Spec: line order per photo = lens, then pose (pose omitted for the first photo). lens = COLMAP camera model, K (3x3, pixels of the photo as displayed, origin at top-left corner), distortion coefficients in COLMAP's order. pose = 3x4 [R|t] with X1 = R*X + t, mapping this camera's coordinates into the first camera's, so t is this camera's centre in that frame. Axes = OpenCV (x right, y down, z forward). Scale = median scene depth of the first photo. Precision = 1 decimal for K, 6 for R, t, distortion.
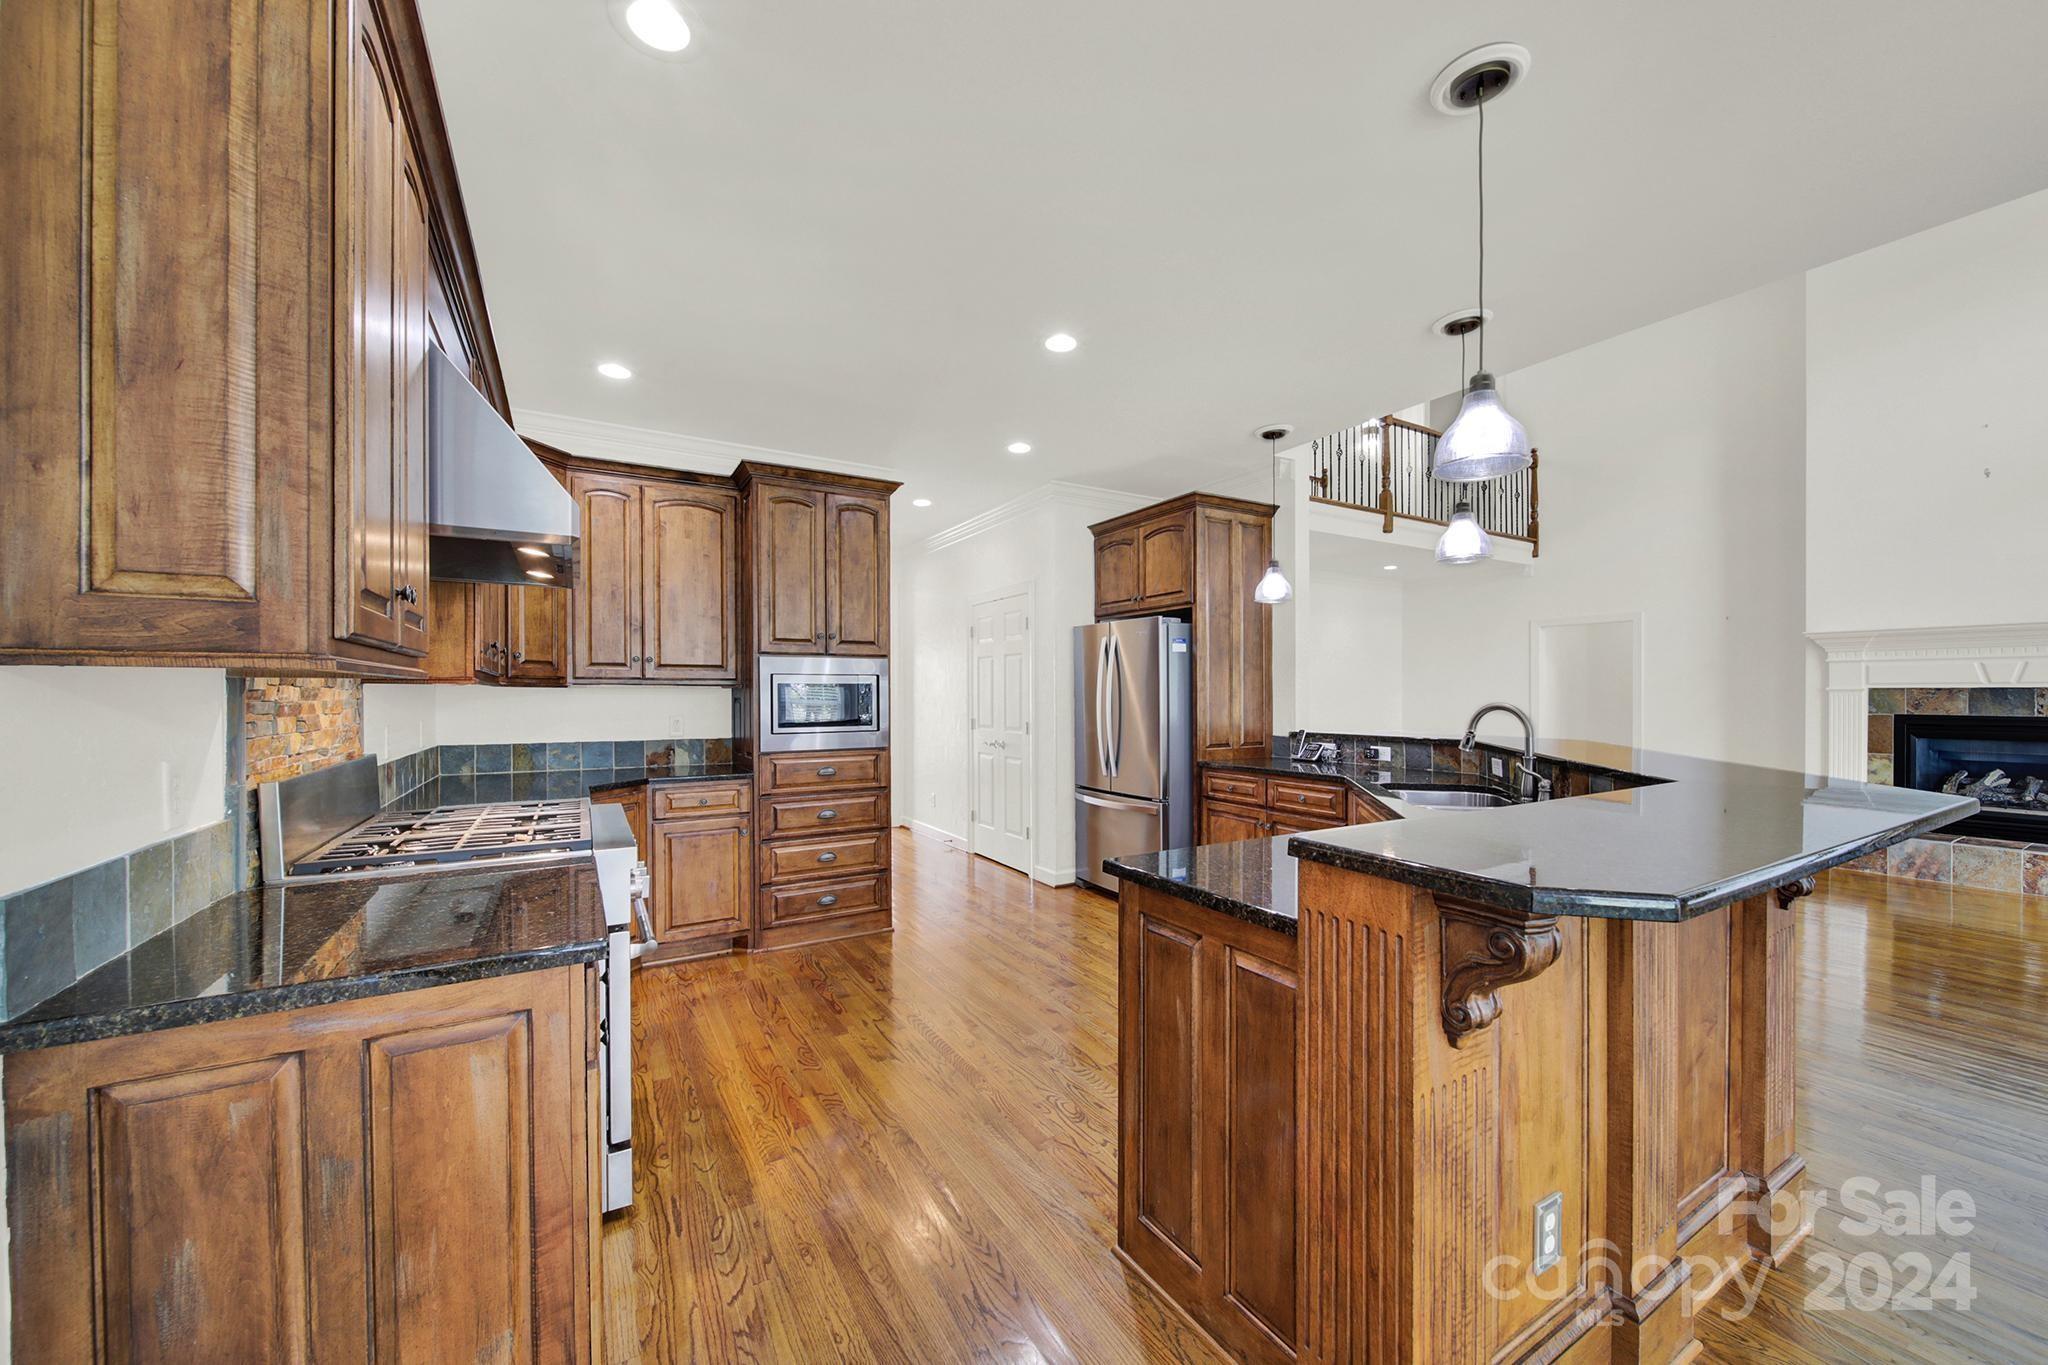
lens RADIAL K [[748.5, 0, 1089.4], [0, 748.5, 688.6], [0, 0, 1]] dist [-0.000350, -0.000102]
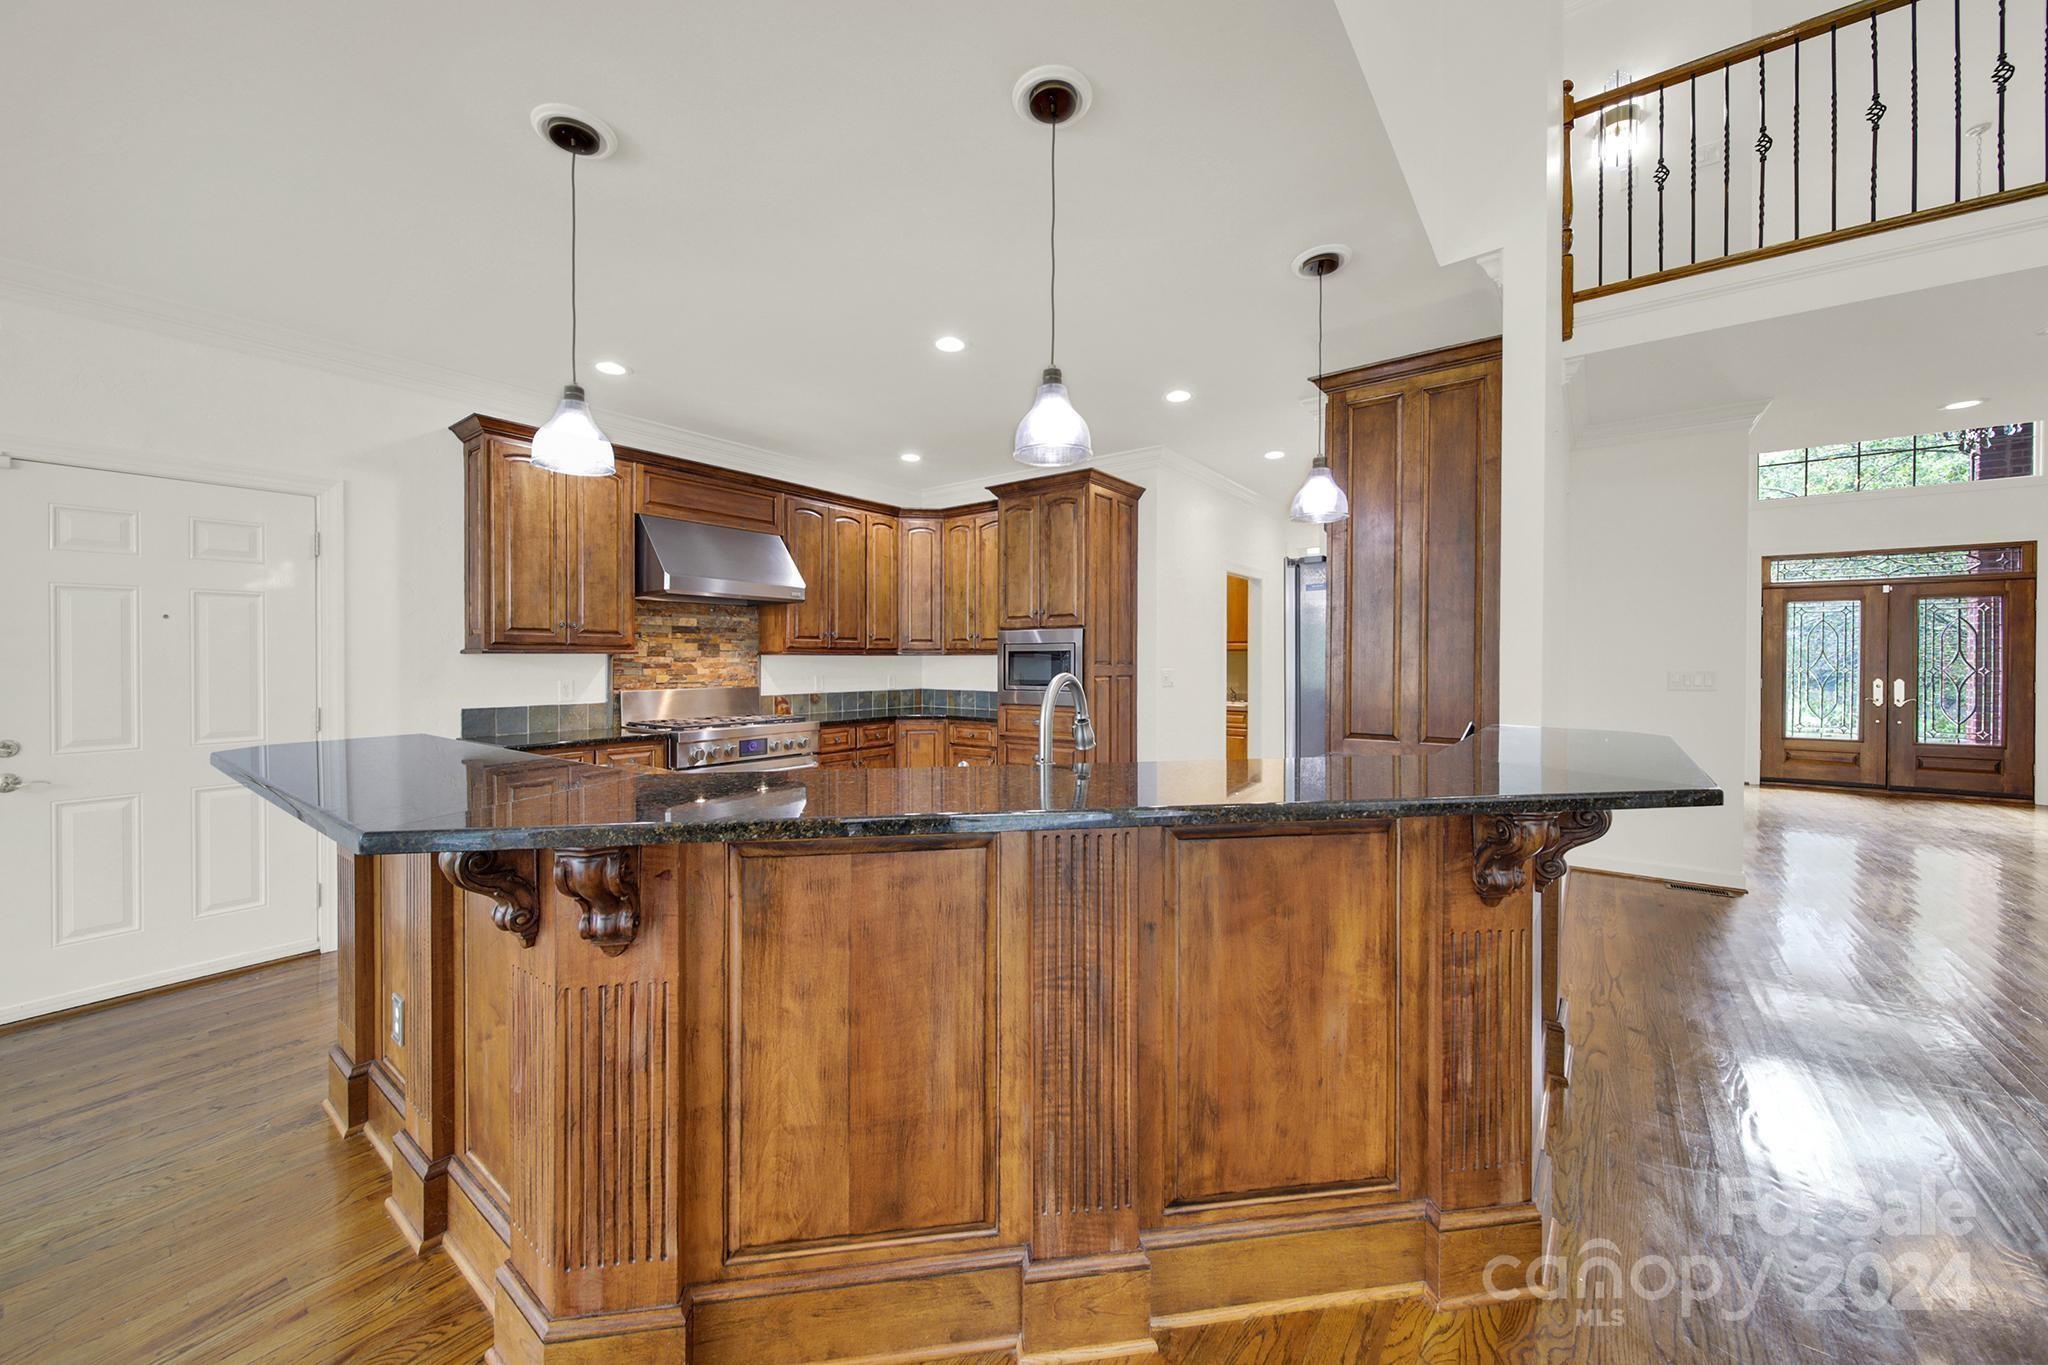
lens RADIAL K [[746.7, 0, 1022.3], [0, 746.7, 663.1], [0, 0, 1]] dist [-0.000114, -0.003440]
pose [[0.369227, 0.004584, -0.929328, 0.777594], [0.008983, 0.999924, 0.008501, 0.003465], [0.929296, -0.011487, 0.369157, 0.514919]]
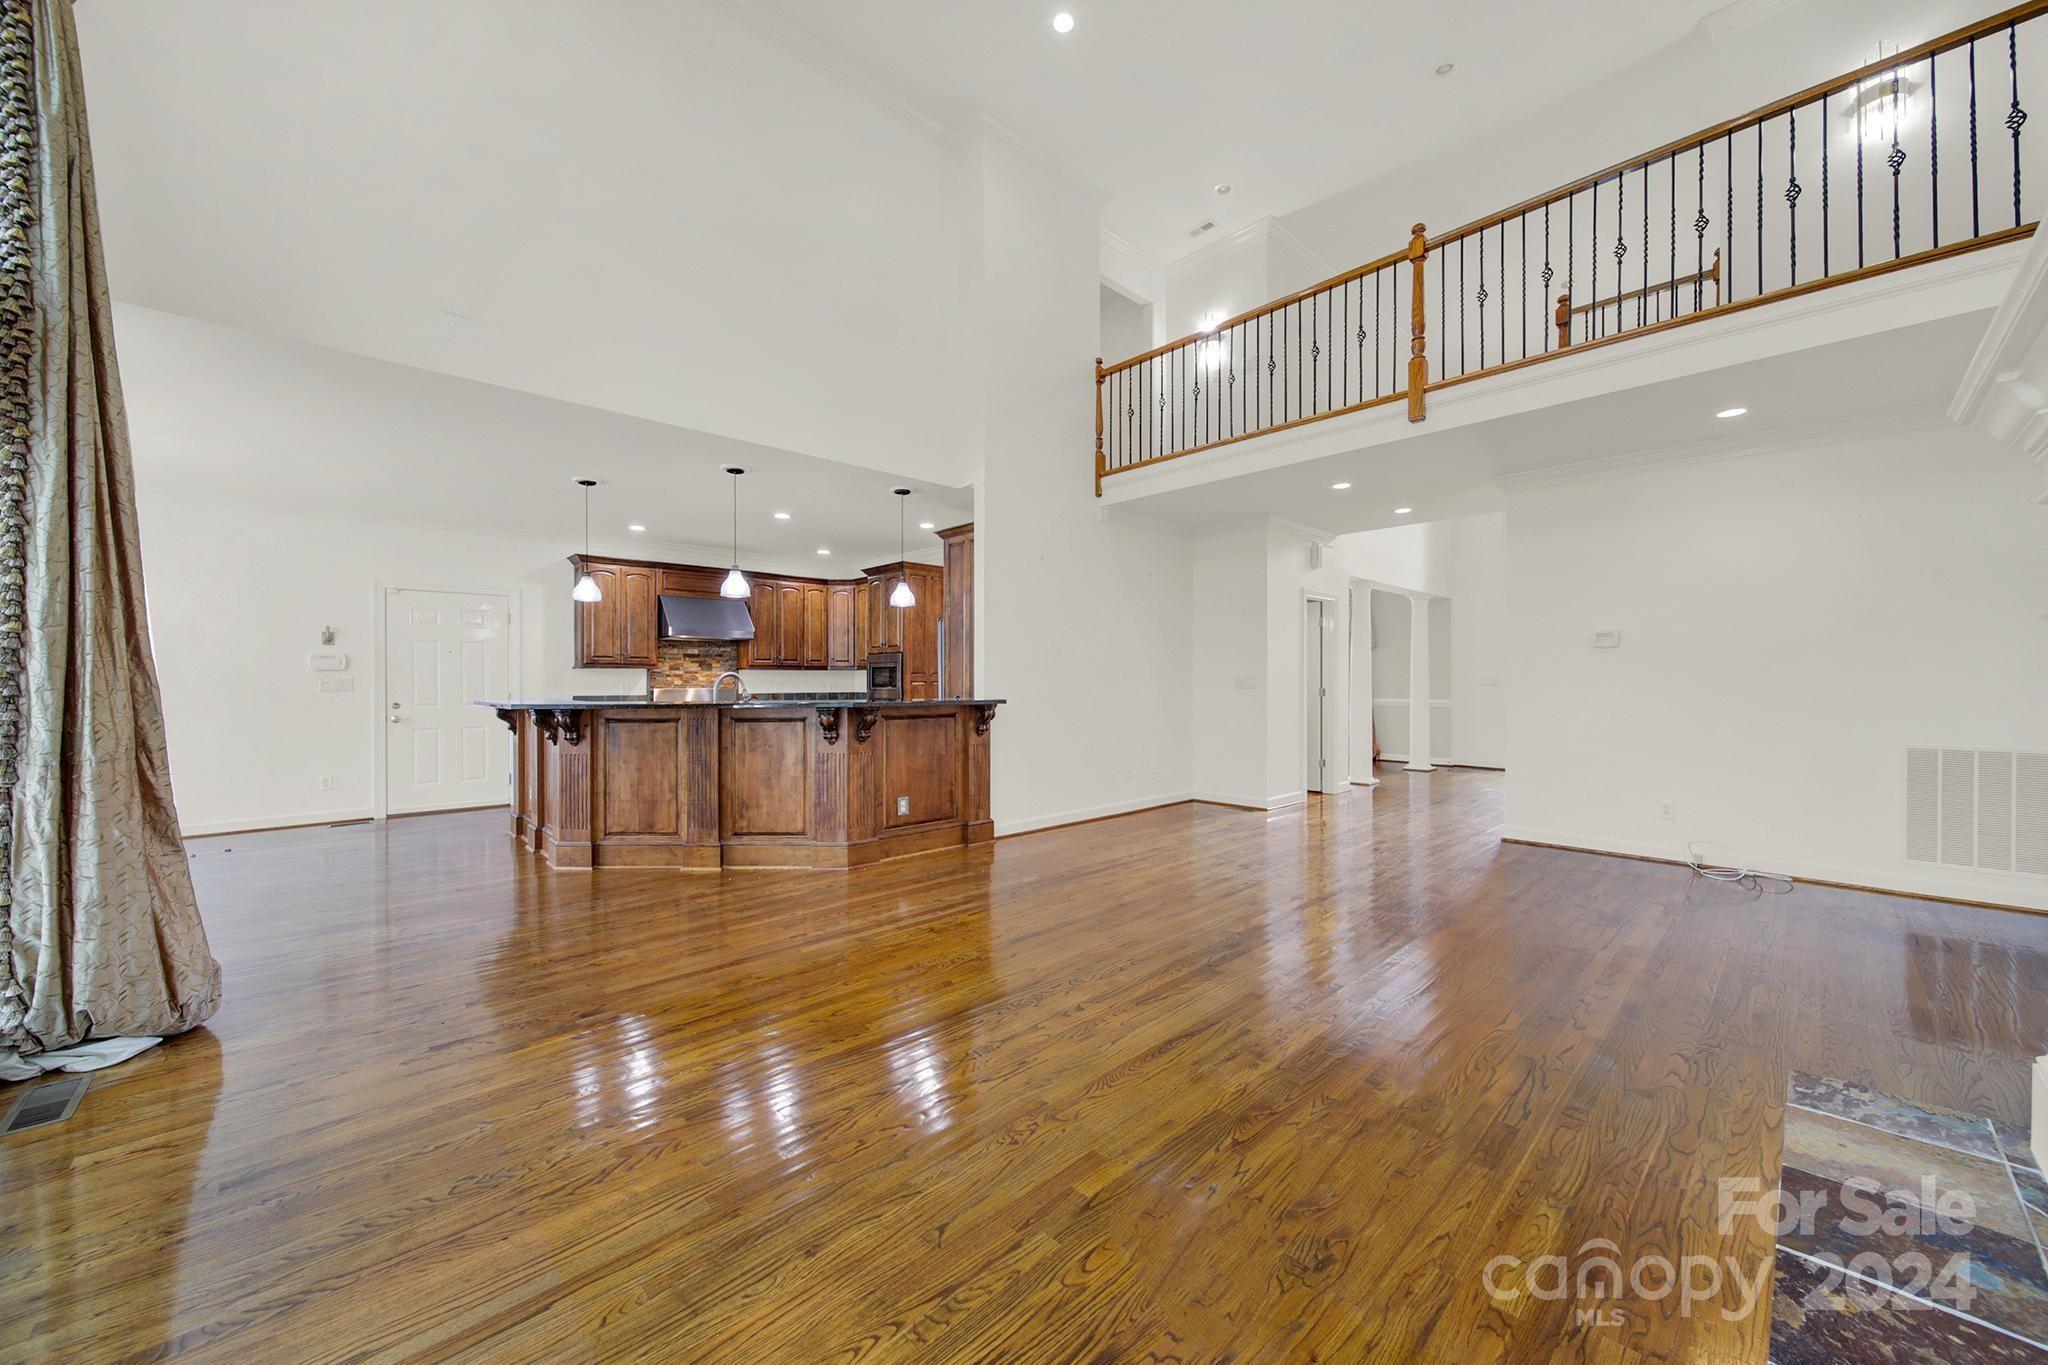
lens RADIAL K [[750.3, 0, 1031.8], [0, 750.3, 680.8], [0, 0, 1]] dist [-0.004510, -0.000217]
pose [[0.217791, 0.001587, -0.975994, 1.605348], [0.009452, 0.999948, 0.003735, 0.023998], [0.975950, -0.010039, 0.217765, 0.864575]]
